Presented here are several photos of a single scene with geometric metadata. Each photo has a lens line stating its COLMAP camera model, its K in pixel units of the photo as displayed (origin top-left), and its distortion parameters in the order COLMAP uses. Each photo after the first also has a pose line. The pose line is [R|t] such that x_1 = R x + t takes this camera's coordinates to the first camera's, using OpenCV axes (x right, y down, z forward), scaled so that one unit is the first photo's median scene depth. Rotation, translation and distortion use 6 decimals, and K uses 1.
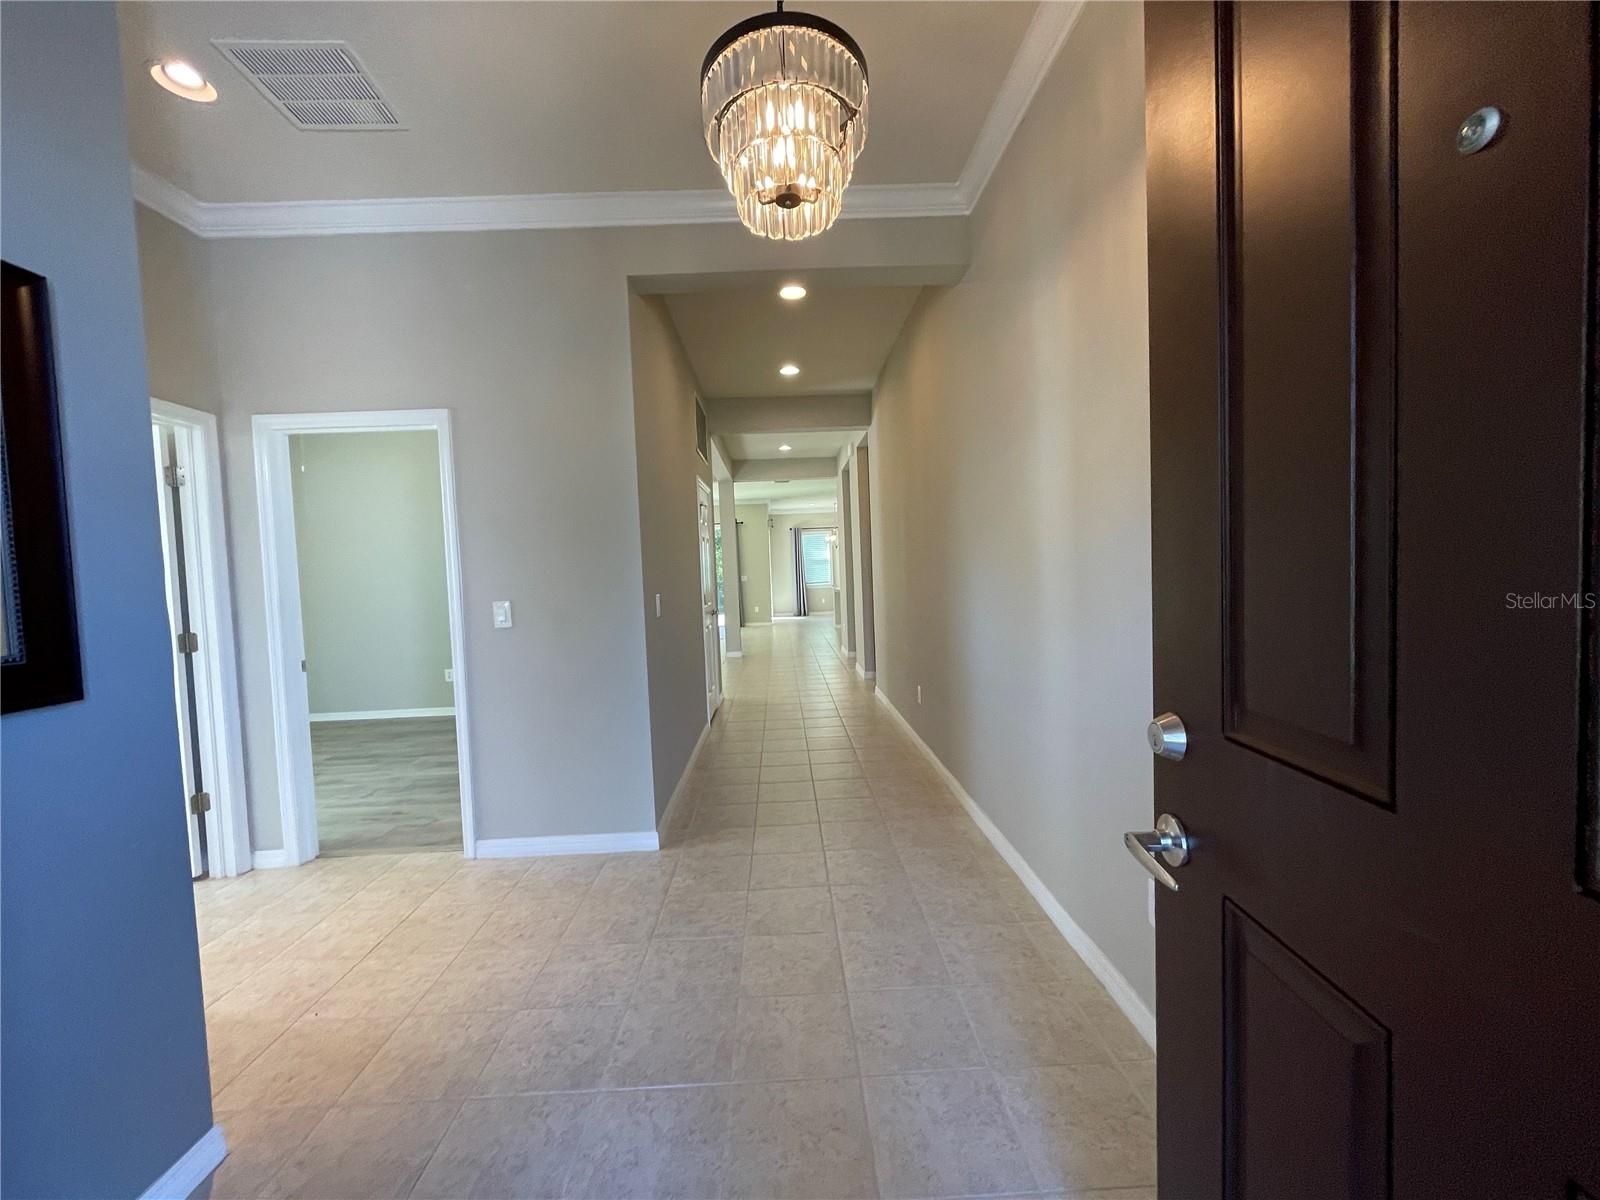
lens RADIAL K [[644.3, 0, 798.0], [0, 644.3, 598.6], [0, 0, 1]] dist [-0.003242, -0.000338]
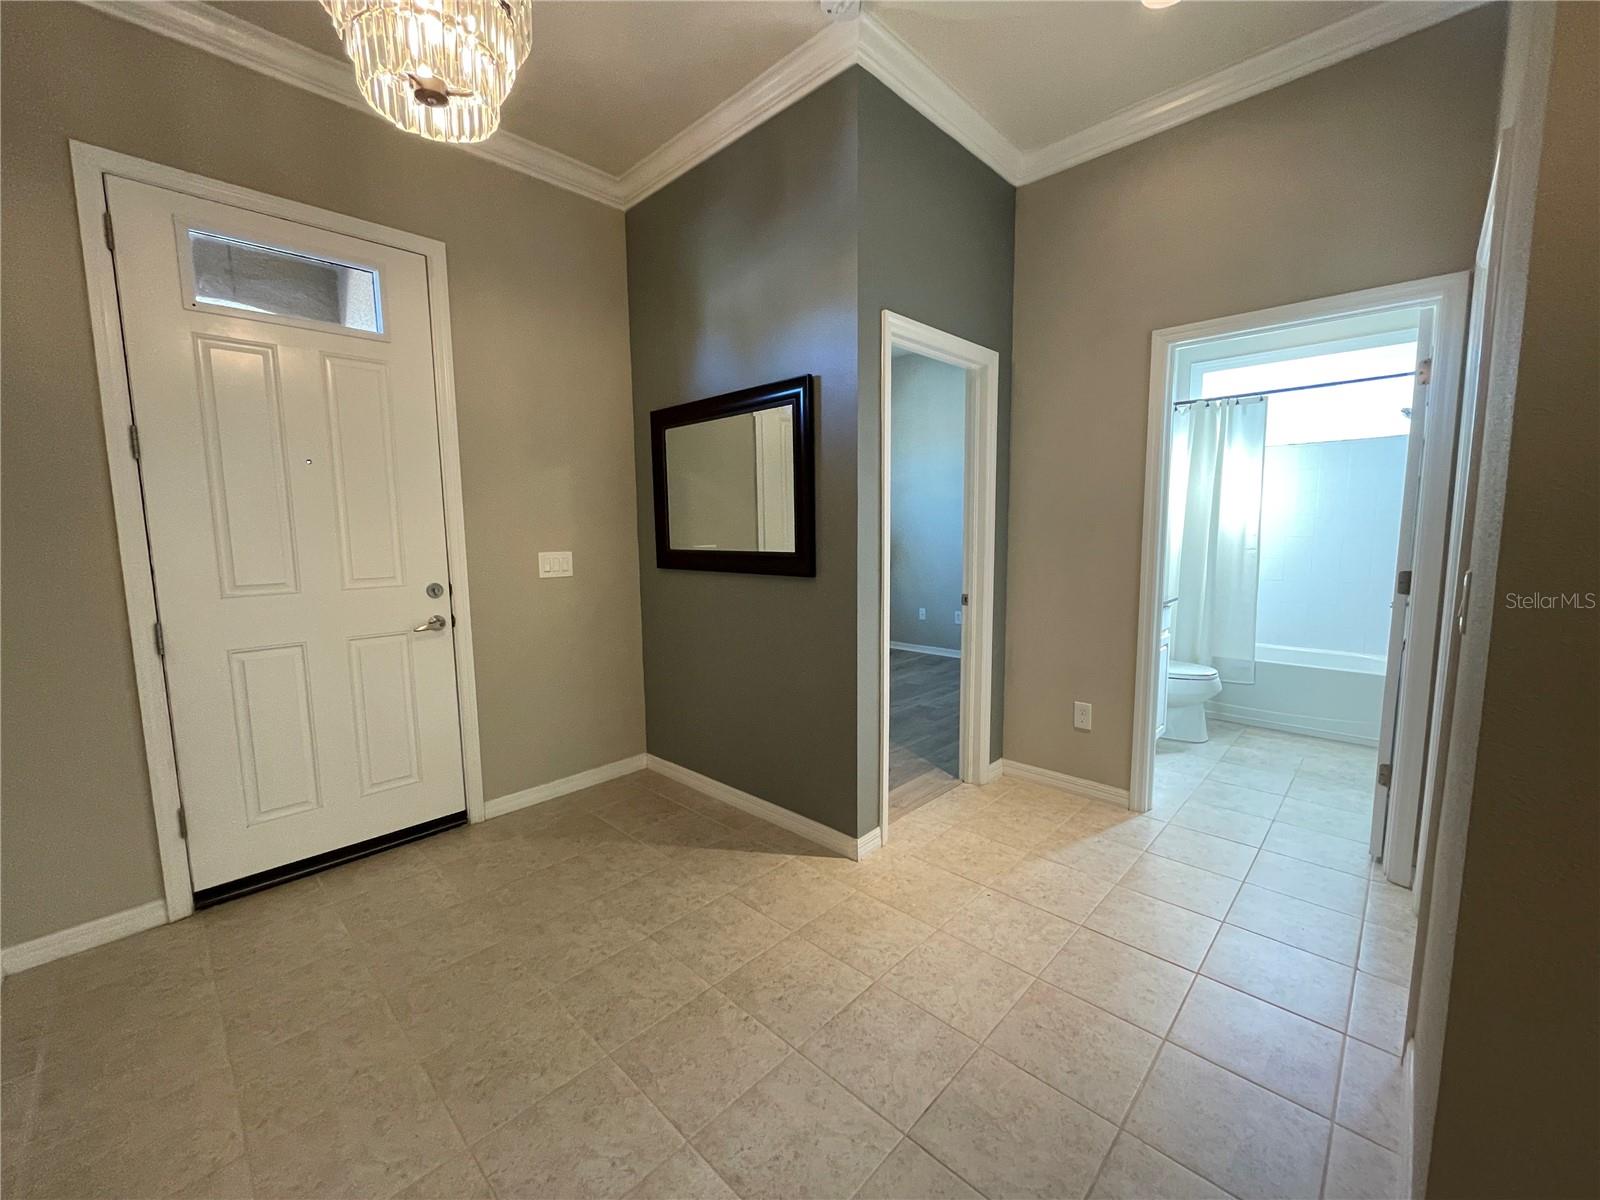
lens RADIAL K [[644.3, 0, 798.0], [0, 644.3, 598.6], [0, 0, 1]] dist [-0.003242, -0.000338]
pose [[-0.714783, 0.128498, -0.687440, 0.137887], [0.009750, 0.984710, 0.173927, -0.052504], [0.699278, 0.117618, -0.705107, 0.911901]]
